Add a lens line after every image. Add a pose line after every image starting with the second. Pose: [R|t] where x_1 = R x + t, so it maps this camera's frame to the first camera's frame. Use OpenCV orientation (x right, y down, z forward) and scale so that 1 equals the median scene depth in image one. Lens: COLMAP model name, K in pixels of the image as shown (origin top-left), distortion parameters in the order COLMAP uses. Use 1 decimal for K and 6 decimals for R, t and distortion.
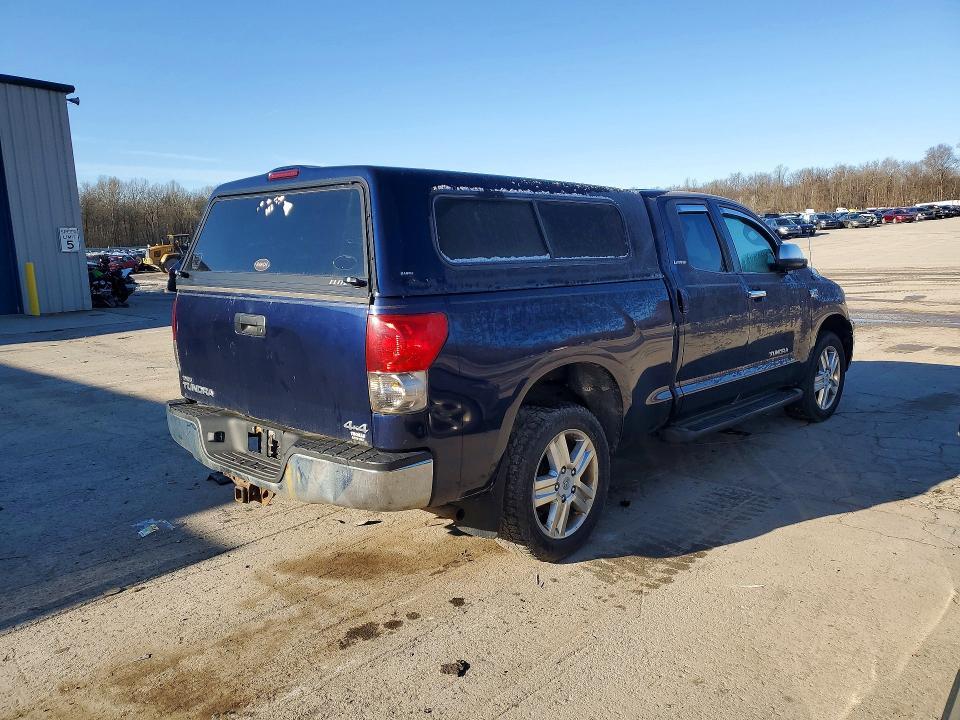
lens RADIAL K [[758.8, 0, 476.8], [0, 758.8, 353.1], [0, 0, 1]] dist [0.057234, -0.006183]
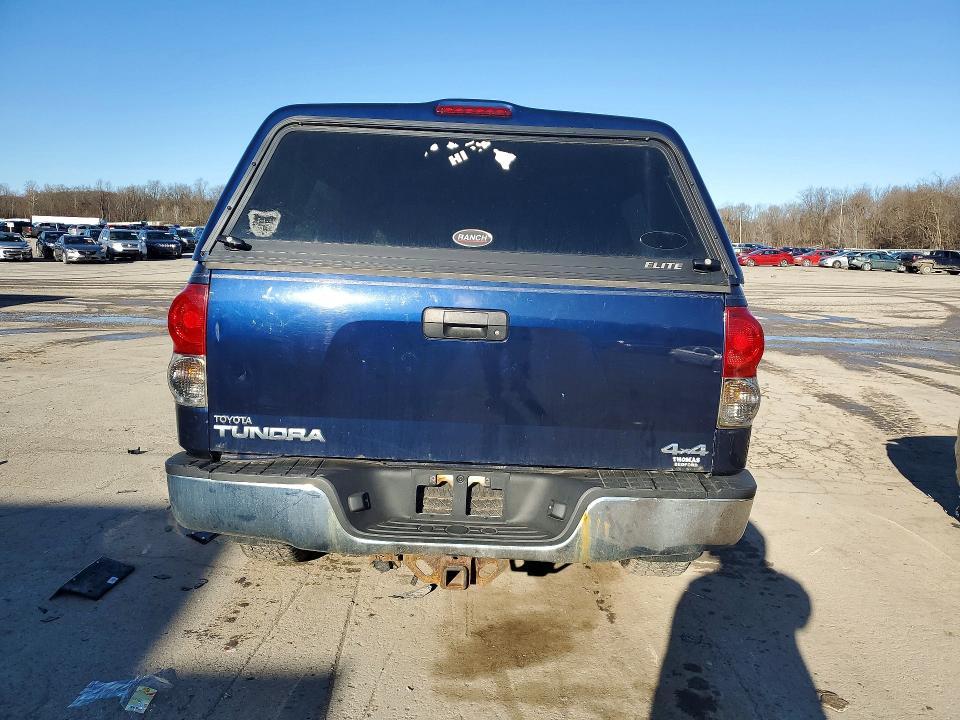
lens RADIAL K [[758.8, 0, 478.8], [0, 758.8, 366.8], [0, 0, 1]] dist [0.057234, -0.006183]
pose [[0.721977, -0.043263, 0.690564, -0.747200], [0.043592, 0.998905, 0.017005, -0.010642], [-0.690543, 0.017826, 0.723072, 0.498062]]
